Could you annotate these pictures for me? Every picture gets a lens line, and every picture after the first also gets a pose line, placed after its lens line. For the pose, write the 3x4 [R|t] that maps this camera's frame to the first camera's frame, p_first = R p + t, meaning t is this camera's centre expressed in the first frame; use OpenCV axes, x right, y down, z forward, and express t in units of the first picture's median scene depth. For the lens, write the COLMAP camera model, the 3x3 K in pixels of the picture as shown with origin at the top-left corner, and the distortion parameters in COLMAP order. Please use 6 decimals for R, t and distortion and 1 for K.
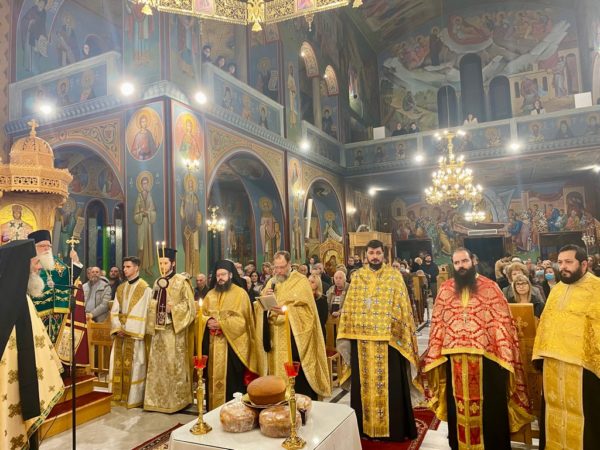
lens RADIAL K [[455.8, 0, 303.8], [0, 455.8, 215.4], [0, 0, 1]] dist [0.026015, -0.035700]
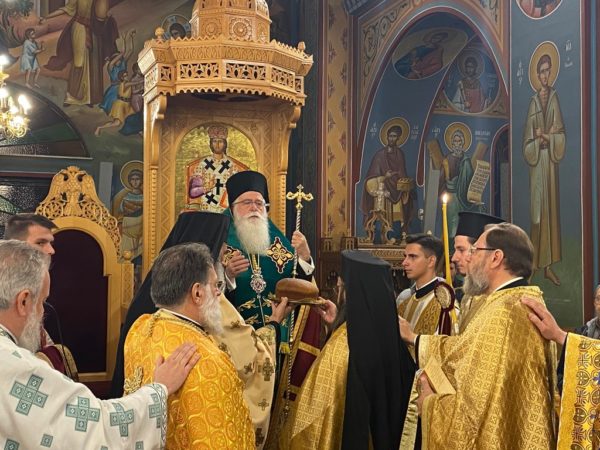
lens RADIAL K [[851.6, 0, 305.3], [0, 851.6, 226.9], [0, 0, 1]] dist [0.096878, 0.000000]
pose [[0.700588, 0.018056, -0.713337, 0.059517], [0.029802, 0.998067, 0.054532, 0.020536], [0.712943, -0.059464, 0.698696, 0.200175]]
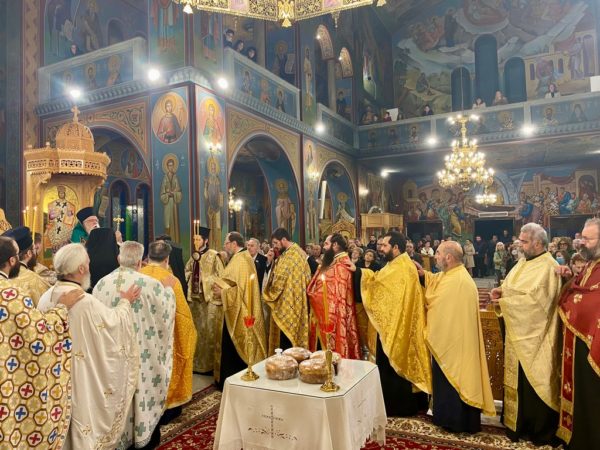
lens RADIAL K [[455.8, 0, 301.9], [0, 455.8, 215.8], [0, 0, 1]] dist [0.026015, -0.035700]
pose [[0.999656, 0.009714, -0.024356, -0.013832], [-0.008641, 0.999005, 0.043760, -0.001834], [0.024757, -0.043535, 0.998745, -0.037961]]
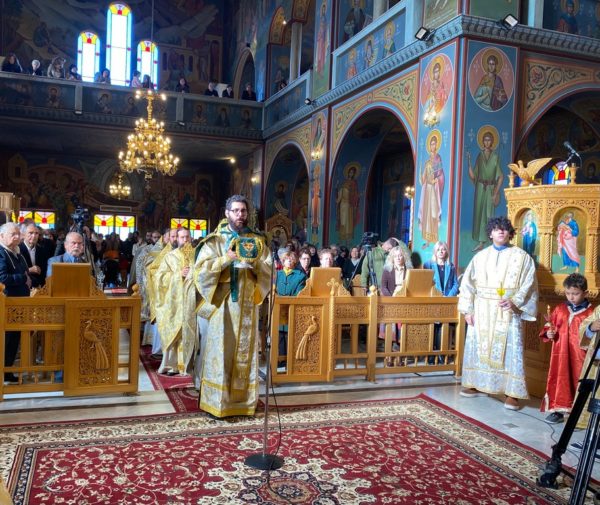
lens RADIAL K [[527.0, 0, 261.8], [0, 527.0, 252.0], [0, 0, 1]] dist [0.010961, -0.013744]
pose [[0.727912, 0.048417, 0.683959, -0.218449], [-0.127514, 0.989662, 0.065650, 0.031793], [-0.673709, -0.135002, 0.726560, 0.055716]]
